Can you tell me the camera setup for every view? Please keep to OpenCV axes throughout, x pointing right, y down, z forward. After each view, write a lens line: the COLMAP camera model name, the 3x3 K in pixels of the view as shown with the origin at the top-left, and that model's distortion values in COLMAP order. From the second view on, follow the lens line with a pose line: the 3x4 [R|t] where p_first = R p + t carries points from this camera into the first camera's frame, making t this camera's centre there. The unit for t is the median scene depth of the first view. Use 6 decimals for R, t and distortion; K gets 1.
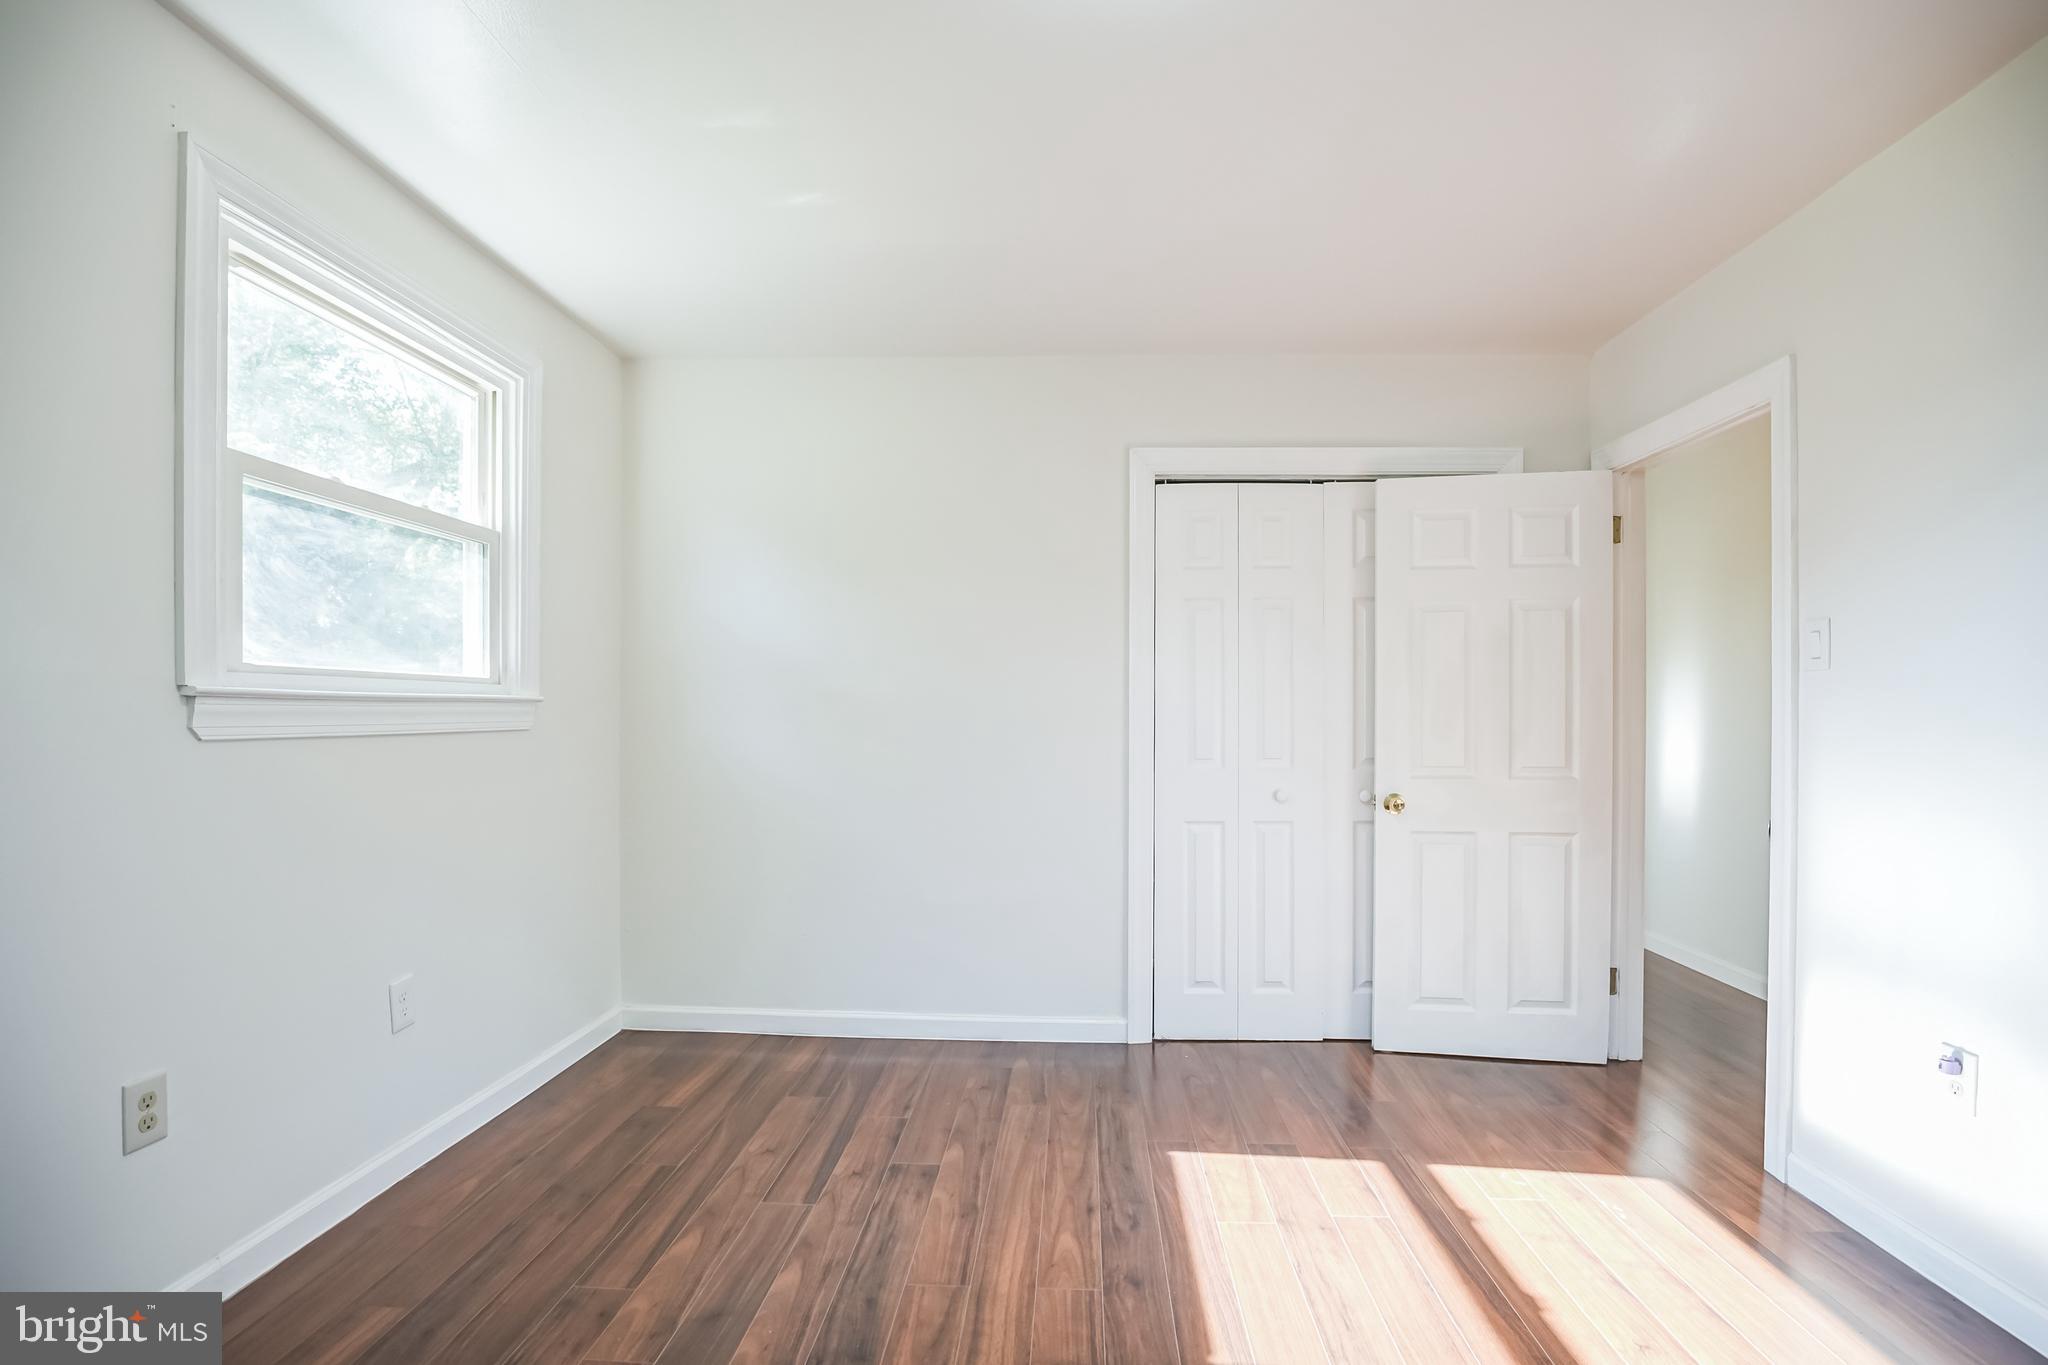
lens RADIAL K [[954.2, 0, 1023.9], [0, 954.2, 708.4], [0, 0, 1]] dist [-0.000259, -0.000066]
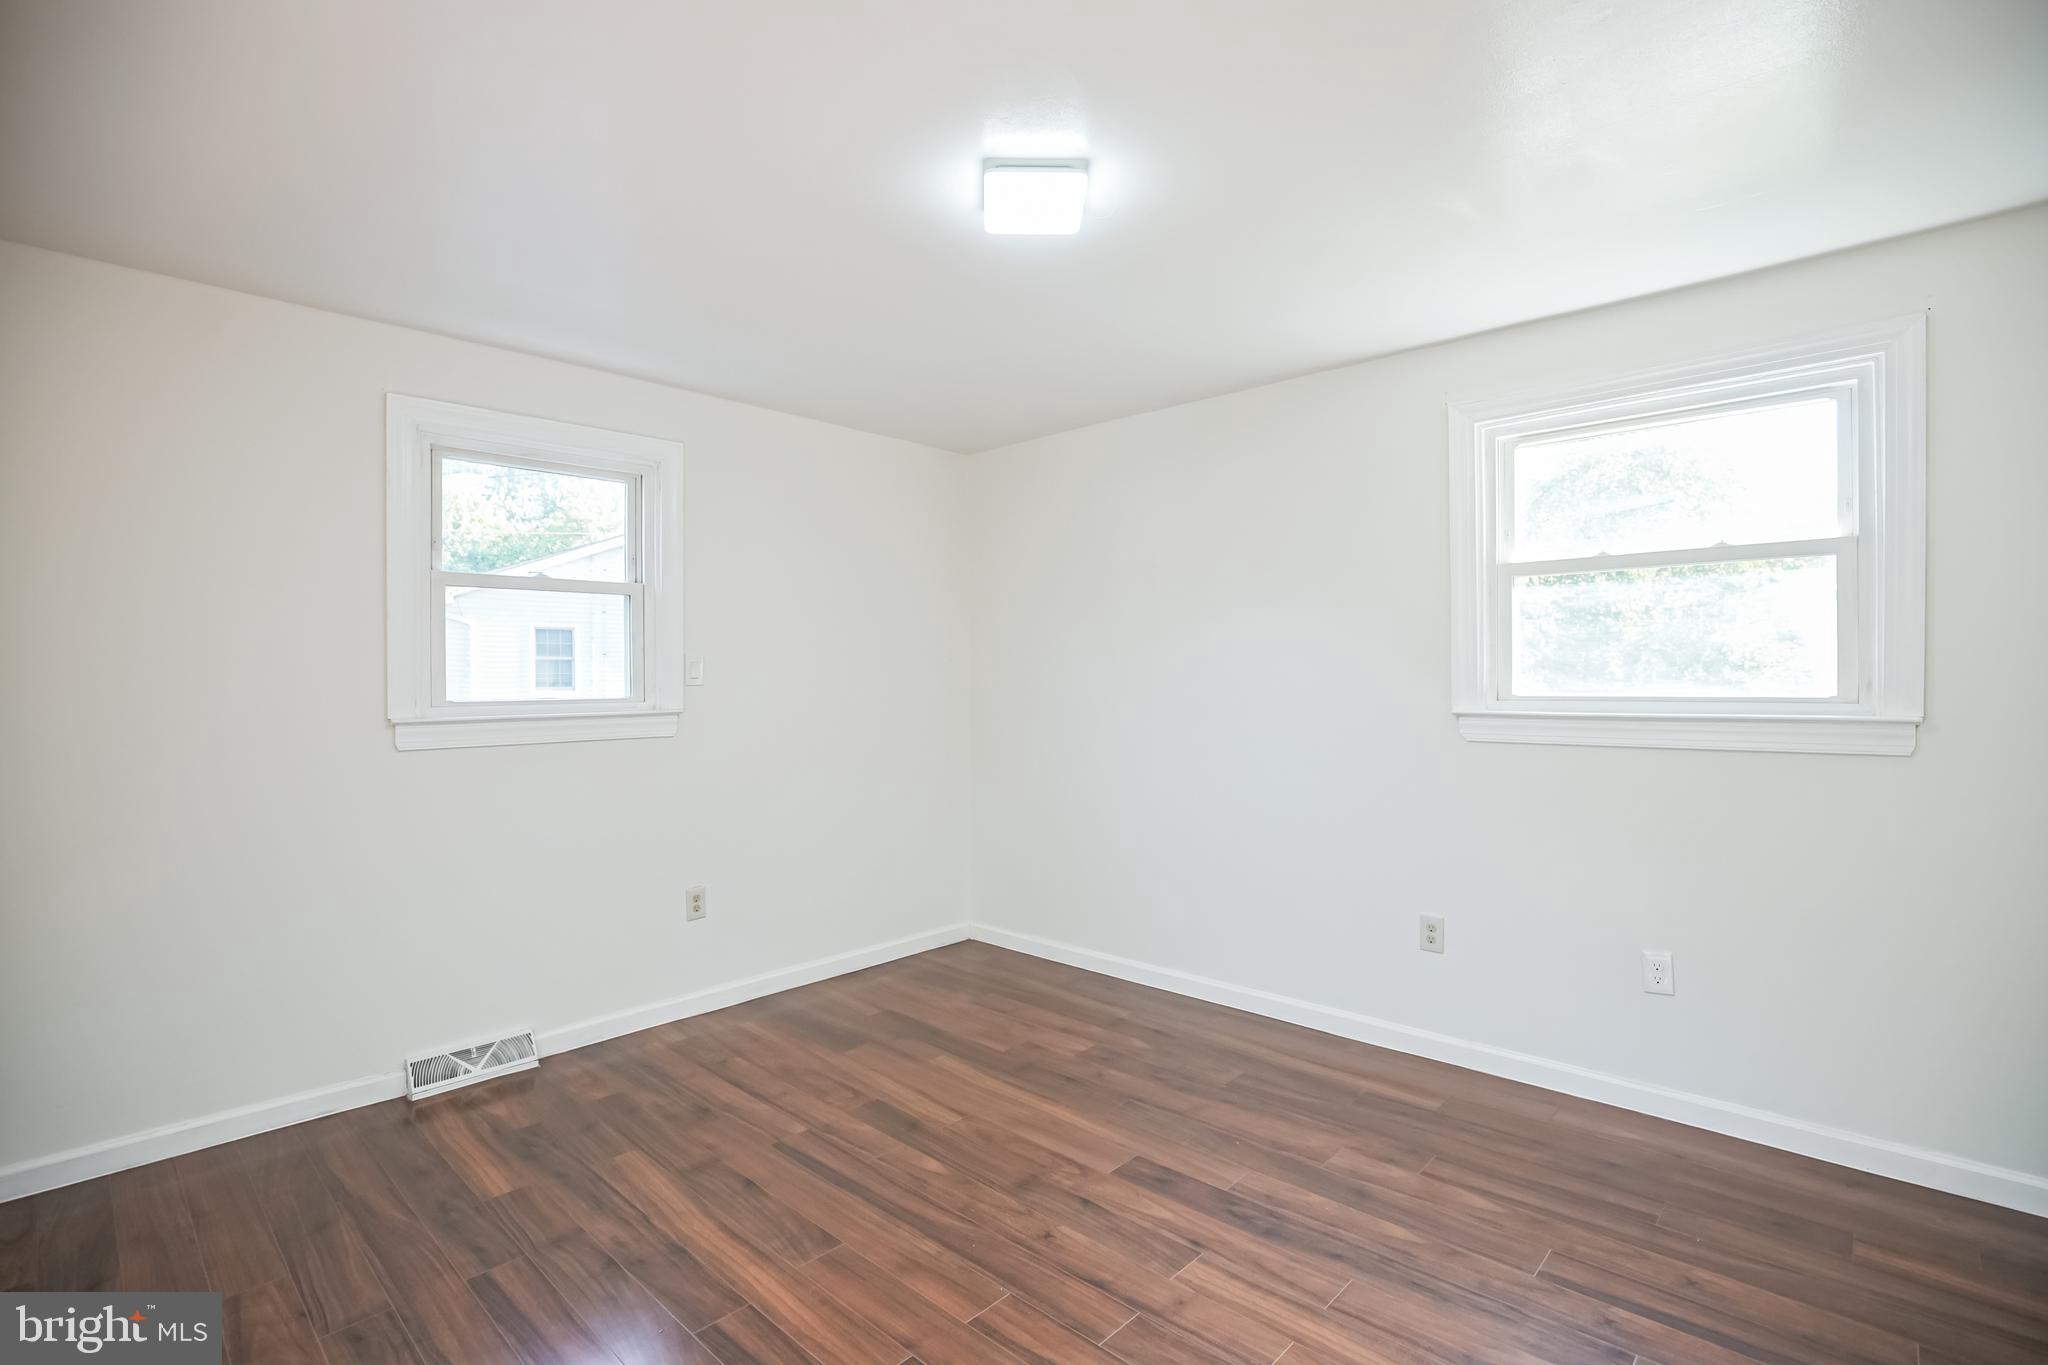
lens RADIAL K [[957.4, 0, 1044.7], [0, 957.4, 681.7], [0, 0, 1]] dist [-0.026404, -0.000053]
pose [[-0.627422, -0.003448, -0.778671, 0.890482], [0.001743, 0.999981, -0.005833, -0.059728], [0.778677, -0.005017, -0.627405, 1.355494]]
